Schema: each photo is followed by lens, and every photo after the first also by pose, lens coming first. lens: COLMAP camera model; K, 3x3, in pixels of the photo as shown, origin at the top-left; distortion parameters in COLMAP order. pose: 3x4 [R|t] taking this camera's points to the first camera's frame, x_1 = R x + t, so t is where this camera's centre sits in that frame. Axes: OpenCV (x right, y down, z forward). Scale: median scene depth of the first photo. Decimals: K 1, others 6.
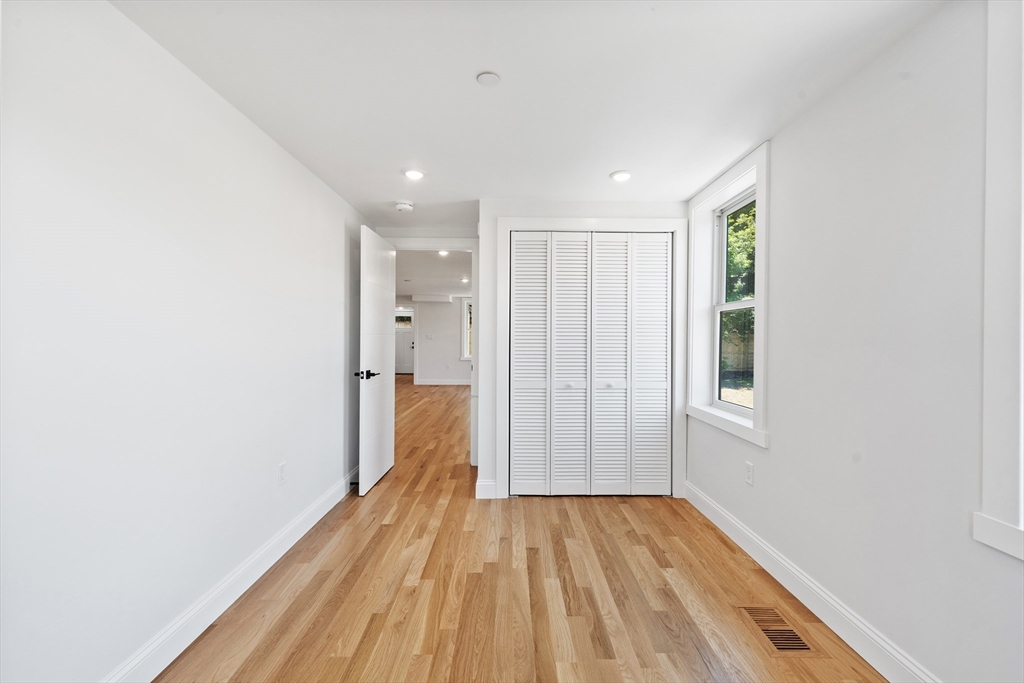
lens RADIAL K [[412.2, 0, 510.0], [0, 412.2, 341.7], [0, 0, 1]] dist [-0.001264, 0.000107]
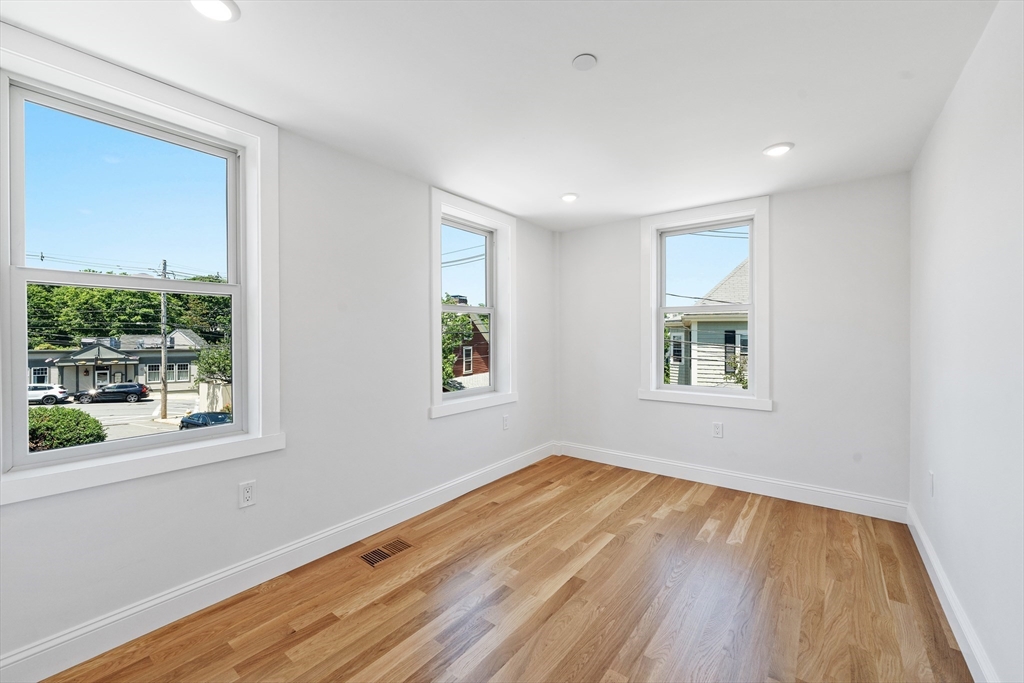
lens RADIAL K [[412.2, 0, 510.0], [0, 412.2, 341.7], [0, 0, 1]] dist [-0.001264, 0.000107]
pose [[-0.788803, -0.010970, 0.614548, -0.447064], [0.001543, 0.999802, 0.019828, -0.012674], [-0.614644, 0.016589, -0.788630, 1.642670]]
